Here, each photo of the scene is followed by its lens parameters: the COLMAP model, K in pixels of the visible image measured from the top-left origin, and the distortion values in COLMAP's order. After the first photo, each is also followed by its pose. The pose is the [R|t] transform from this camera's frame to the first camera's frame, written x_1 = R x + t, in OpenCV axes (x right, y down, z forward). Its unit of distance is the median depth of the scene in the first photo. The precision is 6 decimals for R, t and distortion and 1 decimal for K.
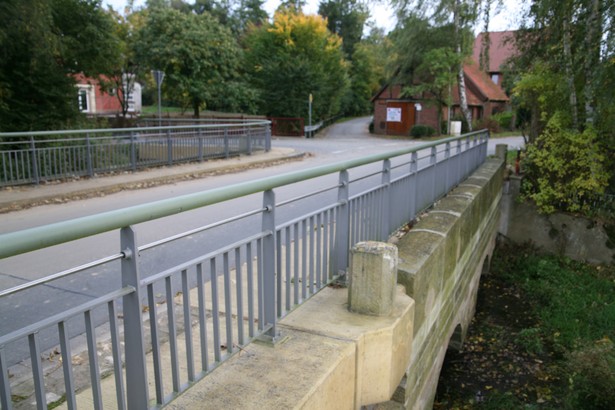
lens RADIAL K [[510.7, 0, 309.2], [0, 510.7, 207.6], [0, 0, 1]] dist [-0.119757, 0.141222]
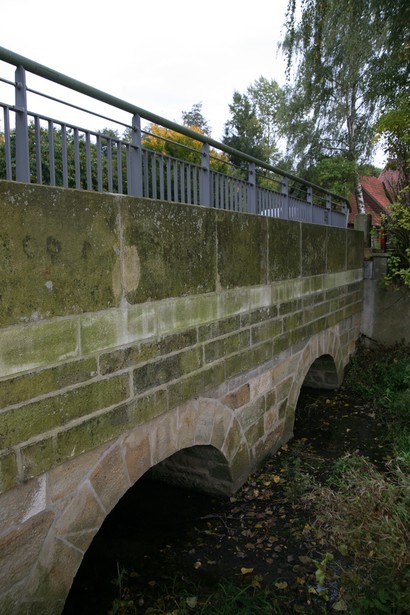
lens RADIAL K [[512.0, 0, 200.0], [0, 512.0, 312.5], [0, 0, 1]] dist [-0.119666, 0.143000]
pose [[0.997434, -0.014779, -0.070044, 0.216284], [0.008527, 0.996020, -0.088725, 0.089195], [0.071077, 0.087900, 0.993590, 0.290114]]
